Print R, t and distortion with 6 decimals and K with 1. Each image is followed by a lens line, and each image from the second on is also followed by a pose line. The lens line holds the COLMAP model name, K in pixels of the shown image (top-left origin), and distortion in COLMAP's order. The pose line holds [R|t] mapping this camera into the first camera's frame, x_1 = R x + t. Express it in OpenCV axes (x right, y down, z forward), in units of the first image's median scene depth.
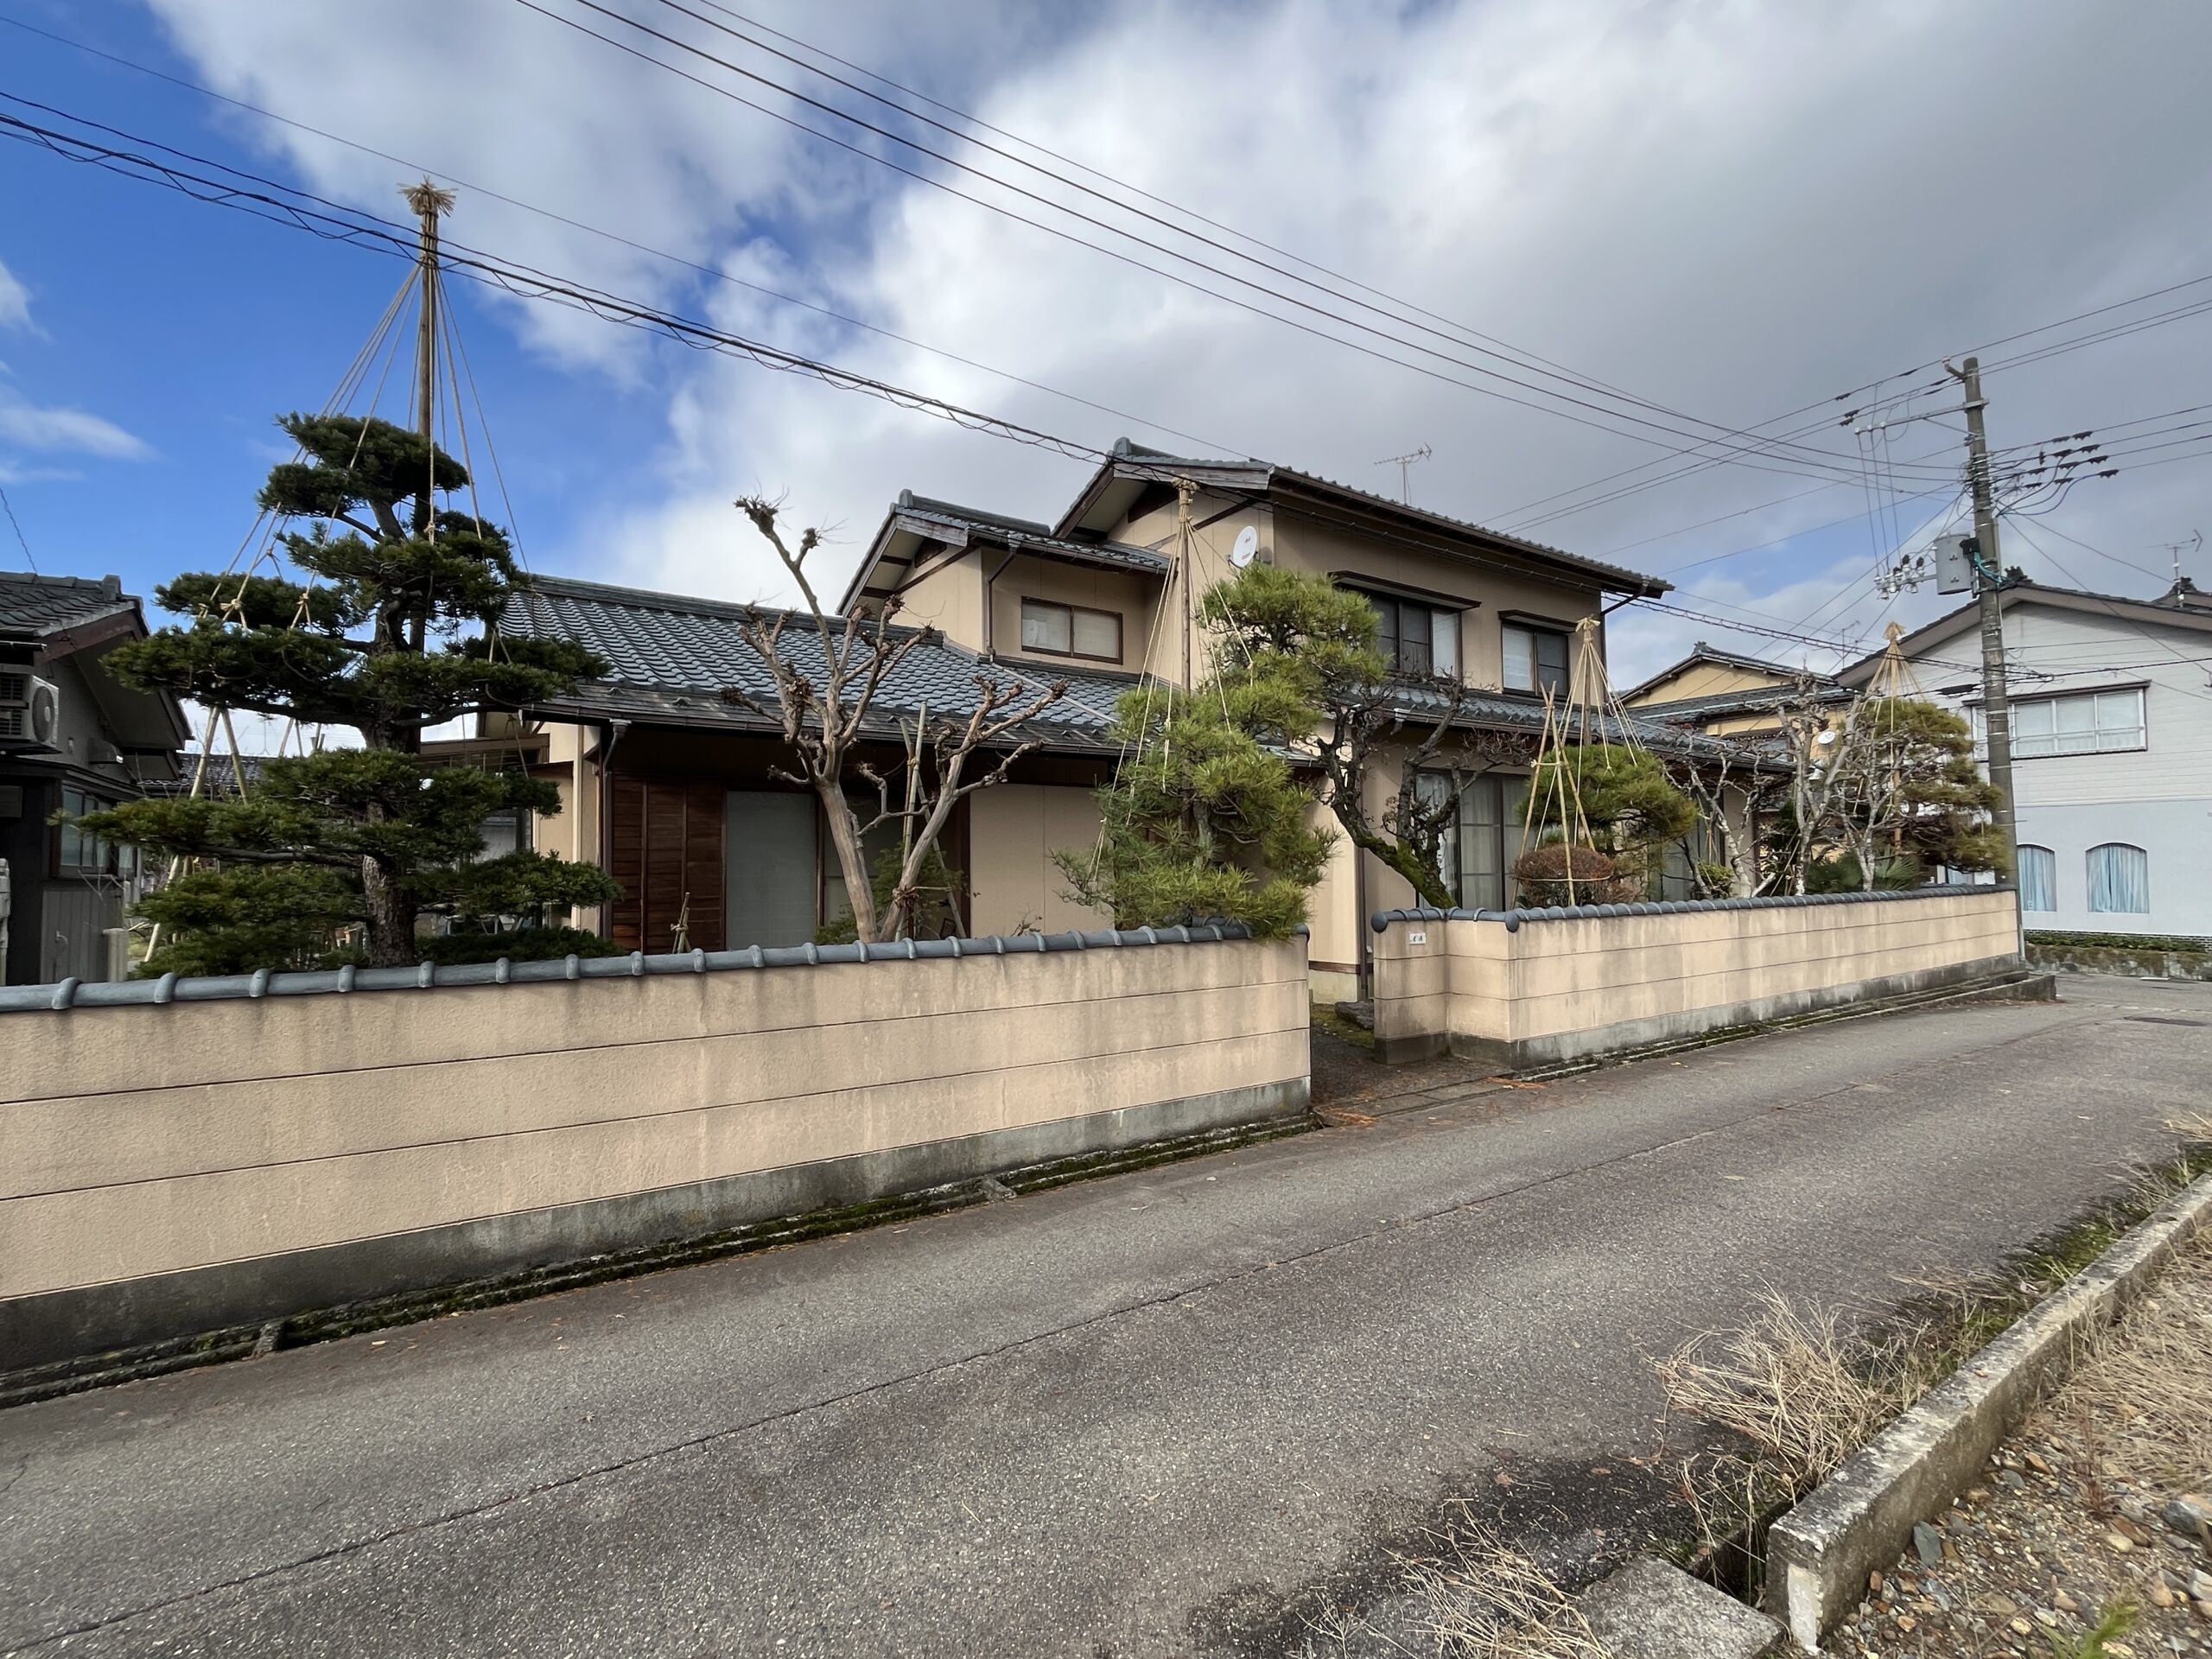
lens RADIAL K [[994.4, 0, 1100.5], [0, 994.4, 829.6], [0, 0, 1]] dist [-0.004784, -0.000139]
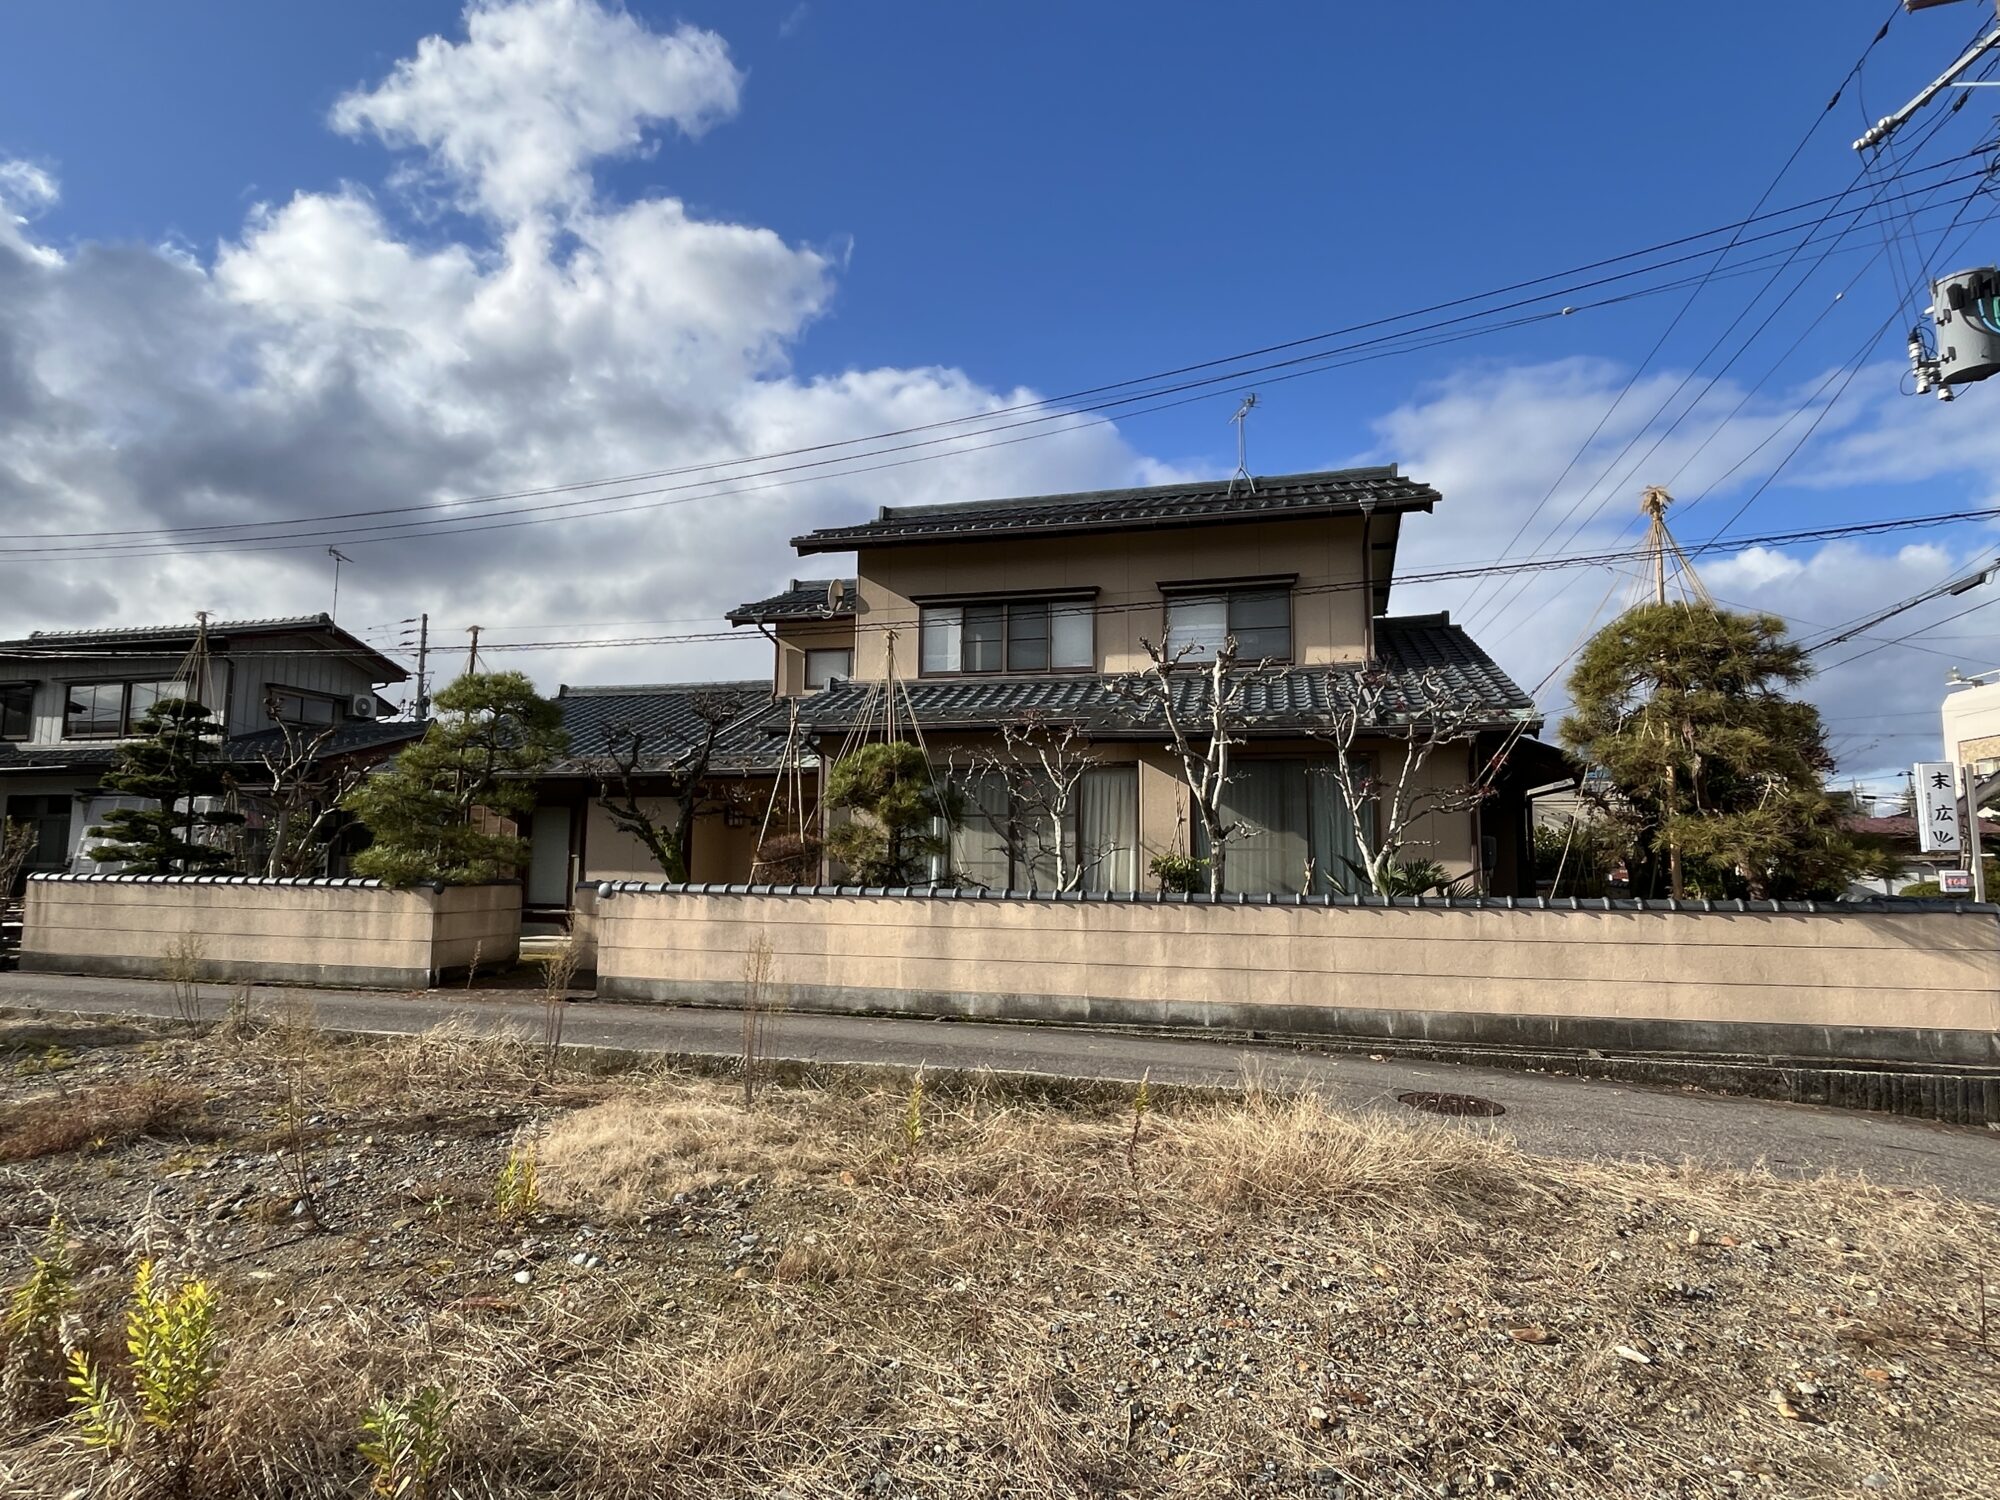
lens RADIAL K [[1053.7, 0, 1000.4], [0, 1053.7, 752.1], [0, 0, 1]] dist [0.000339, -0.000035]
pose [[0.662813, -0.063059, -0.746125, 1.824298], [0.015415, 0.997386, -0.070601, 0.011144], [0.748626, 0.035294, 0.662052, 0.407795]]
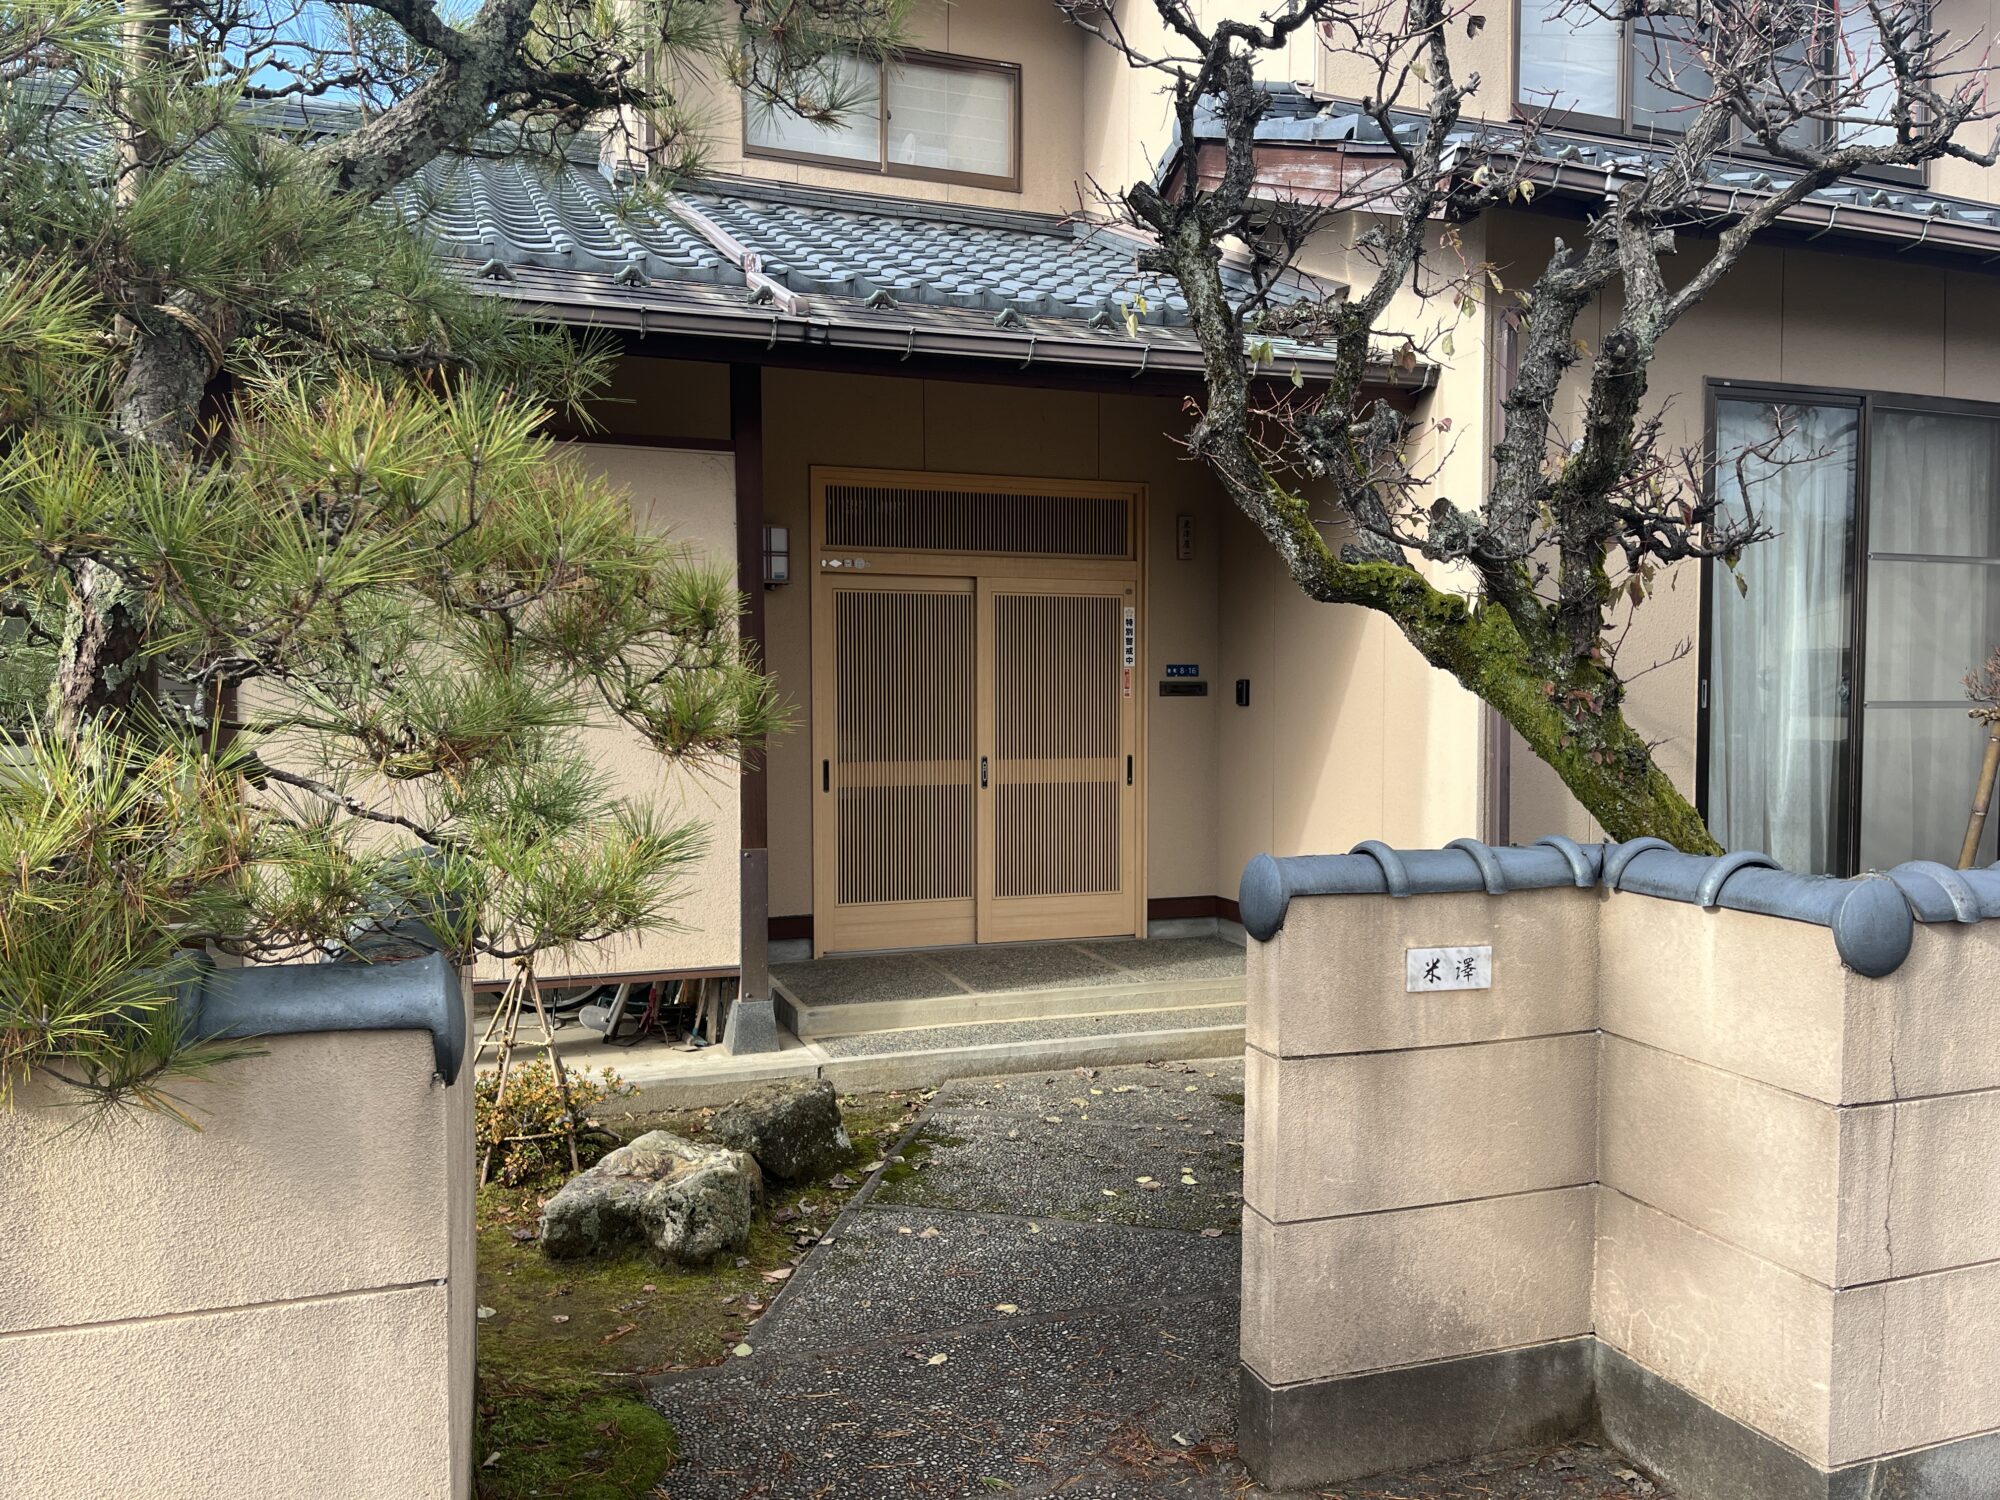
lens RADIAL K [[1524.5, 0, 1001.6], [0, 1524.5, 750.5], [0, 0, 1]] dist [-0.008444, -0.011957]
pose [[0.970294, 0.023492, -0.240786, 0.297586], [-0.003608, 0.996569, 0.082693, 0.026875], [0.241902, -0.079367, 0.967049, 0.615826]]
